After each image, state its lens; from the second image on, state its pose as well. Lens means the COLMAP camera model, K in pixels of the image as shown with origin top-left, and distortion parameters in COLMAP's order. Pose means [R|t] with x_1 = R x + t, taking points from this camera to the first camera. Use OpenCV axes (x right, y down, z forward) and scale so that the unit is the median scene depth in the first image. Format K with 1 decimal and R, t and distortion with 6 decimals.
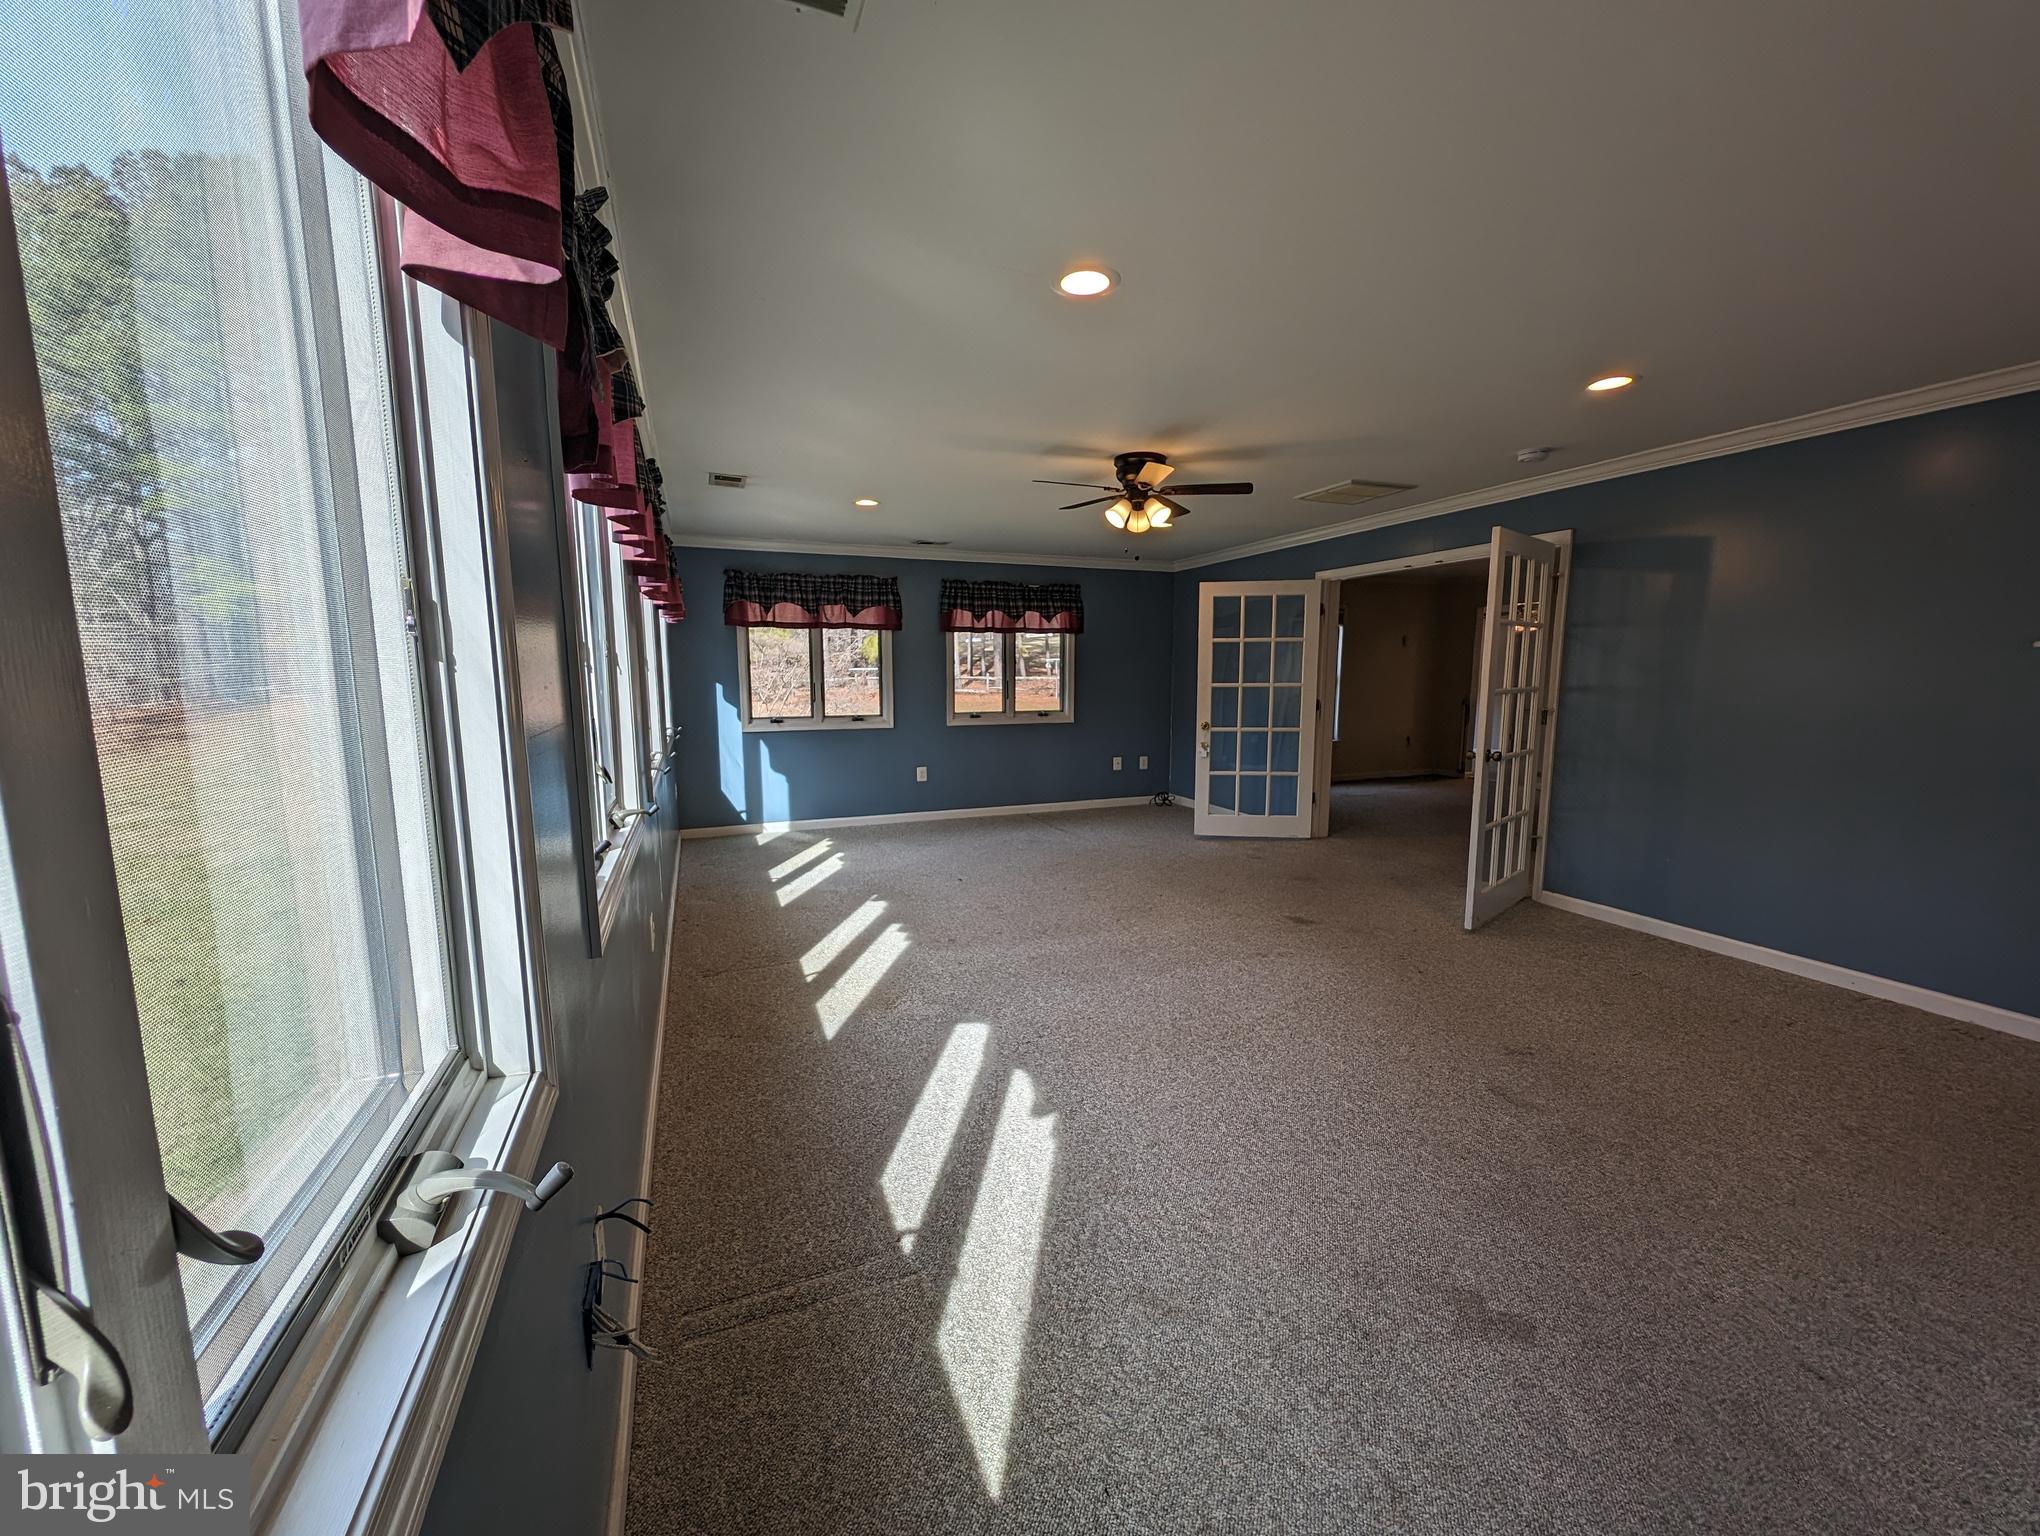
lens RADIAL K [[790.1, 0, 1015.8], [0, 790.1, 767.4], [0, 0, 1]] dist [0.020938, -0.012093]
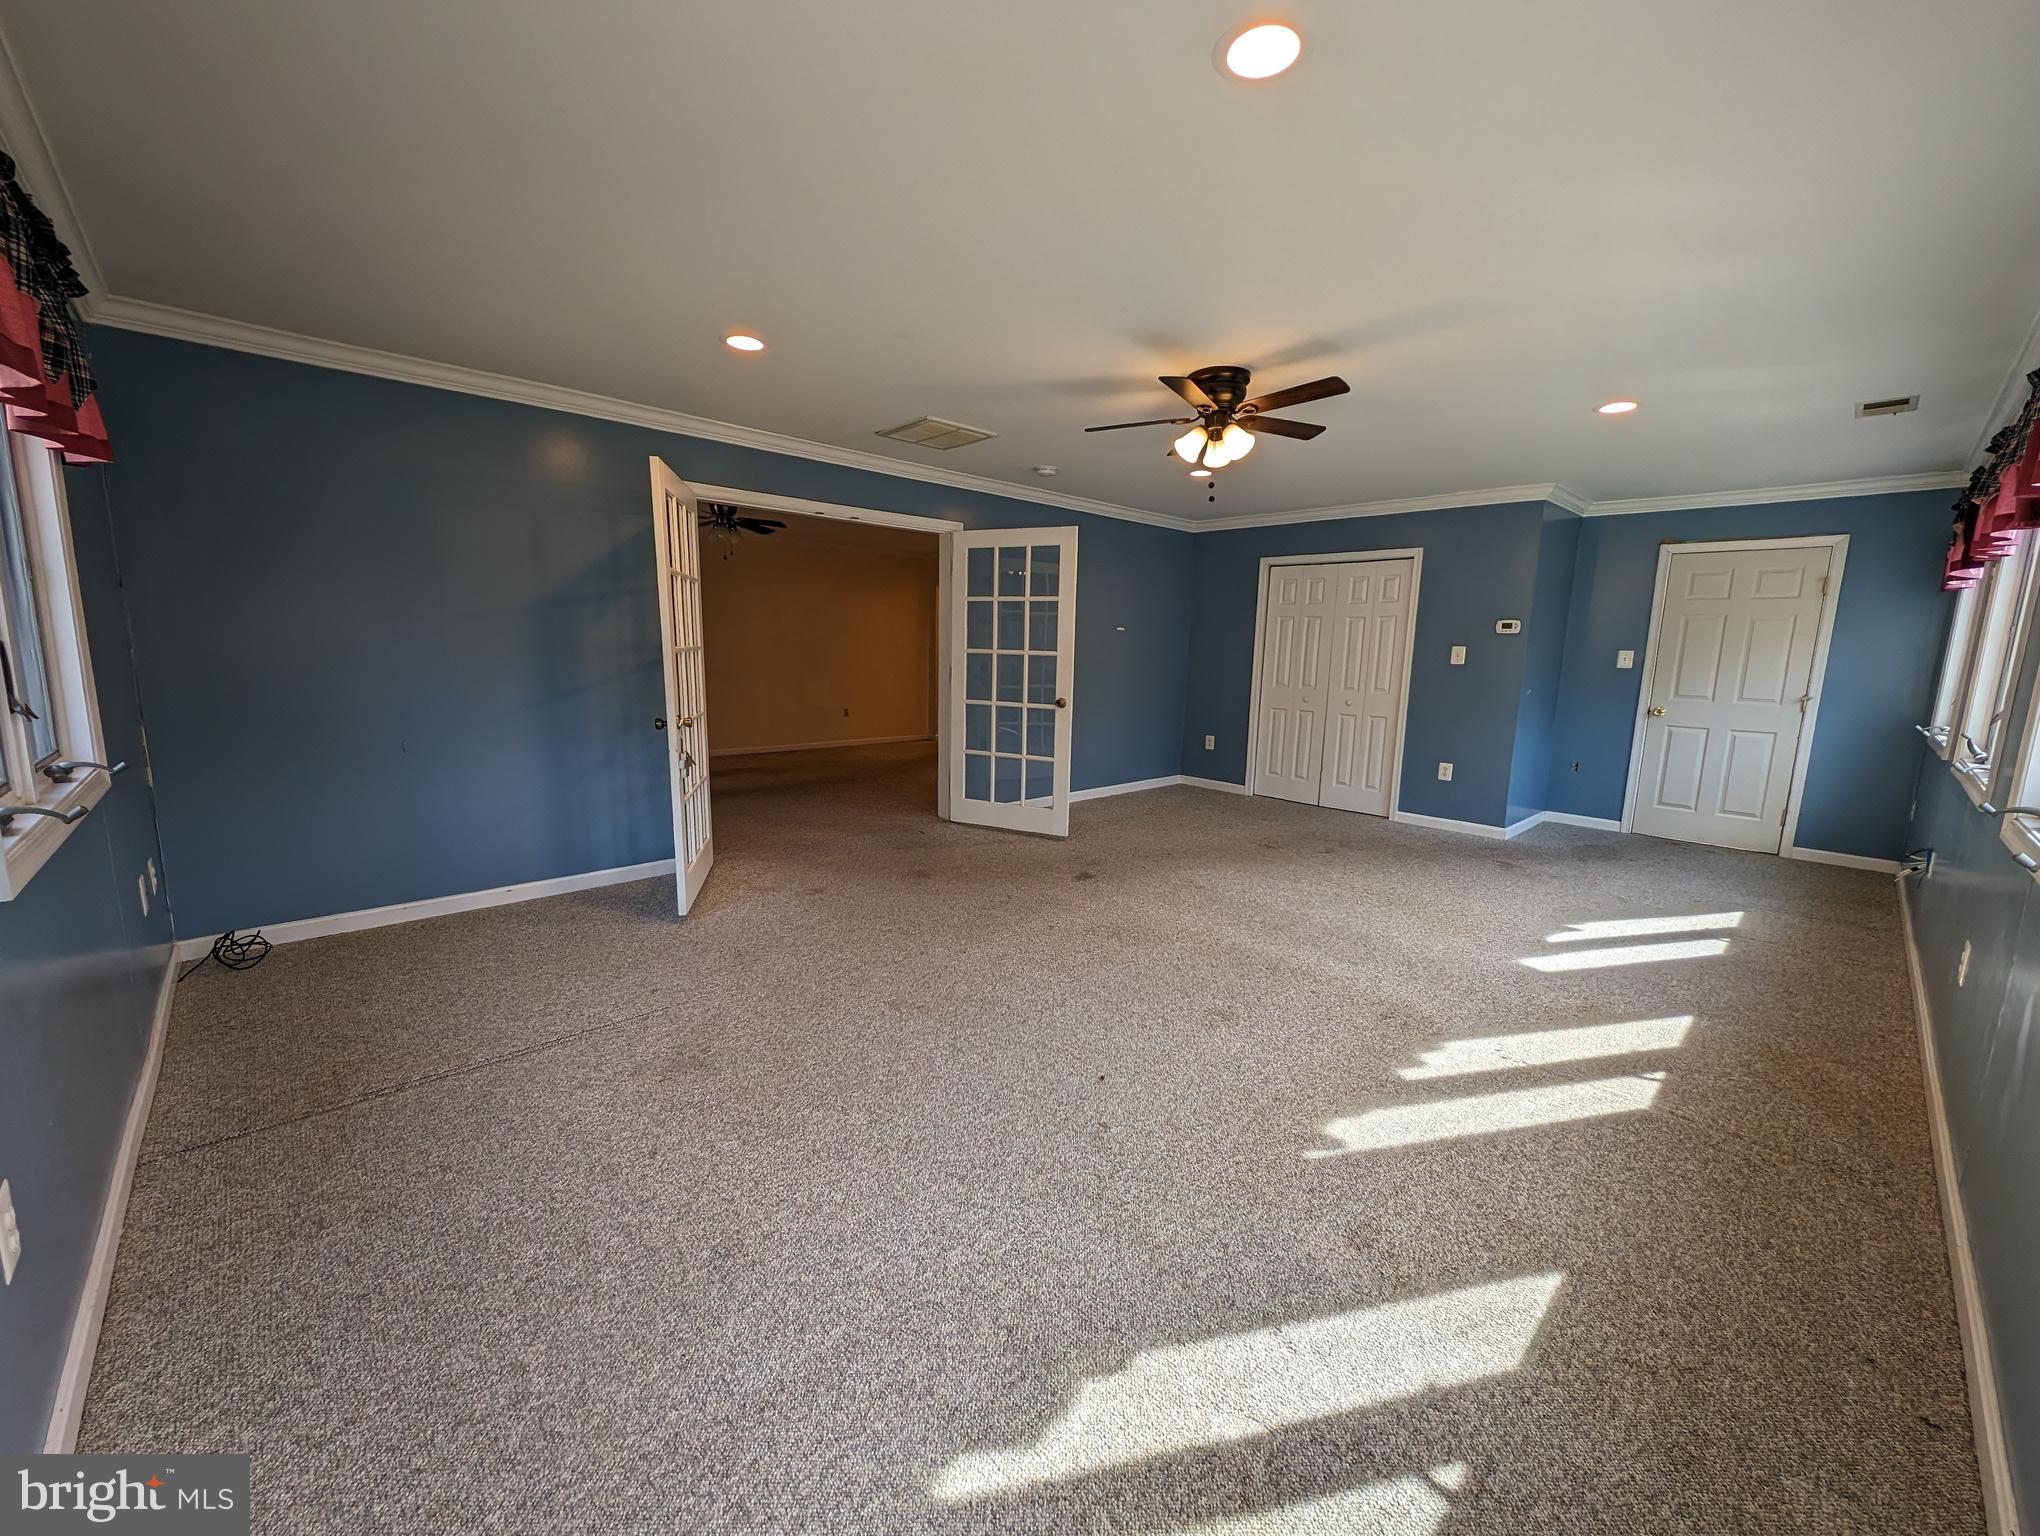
lens RADIAL K [[781.0, 0, 1015.0], [0, 781.0, 796.6], [0, 0, 1]] dist [0.020615, -0.000114]
pose [[-0.363395, -0.187257, 0.912622, -0.571165], [0.091762, 0.967634, 0.235084, -0.173580], [-0.927105, 0.169172, -0.334450, 1.511447]]
